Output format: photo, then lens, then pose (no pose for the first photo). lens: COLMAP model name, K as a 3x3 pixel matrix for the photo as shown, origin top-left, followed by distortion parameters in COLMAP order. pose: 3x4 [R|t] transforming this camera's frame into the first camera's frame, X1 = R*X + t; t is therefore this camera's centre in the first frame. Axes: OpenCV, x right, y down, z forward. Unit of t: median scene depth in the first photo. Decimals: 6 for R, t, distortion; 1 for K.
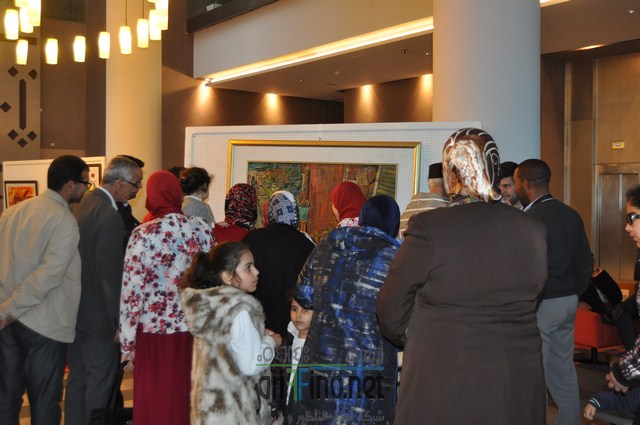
lens RADIAL K [[733.4, 0, 318.3], [0, 733.4, 208.2], [0, 0, 1]] dist [-0.027802, 0.000000]
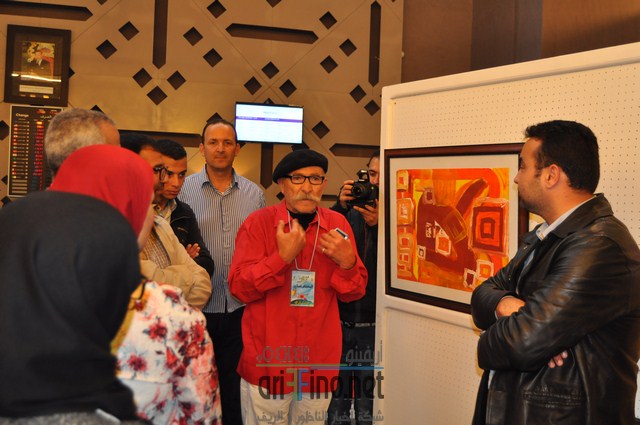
lens RADIAL K [[647.6, 0, 335.1], [0, 647.6, 218.7], [0, 0, 1]] dist [-0.075278, 0.000000]
pose [[0.926556, 0.044575, -0.373508, -0.355886], [-0.038099, 0.998968, 0.024707, -0.015455], [0.374224, -0.008662, 0.927298, 0.762546]]
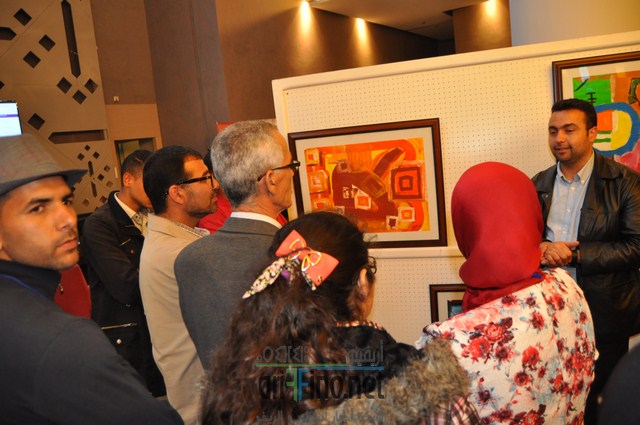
lens RADIAL K [[500.2, 0, 315.0], [0, 500.2, 211.2], [0, 0, 1]] dist [-0.089005, 0.046583]
pose [[0.962675, -0.135840, 0.234104, -0.487398], [0.108126, 0.985932, 0.127460, -0.030184], [-0.248125, -0.097389, 0.963820, 0.772163]]
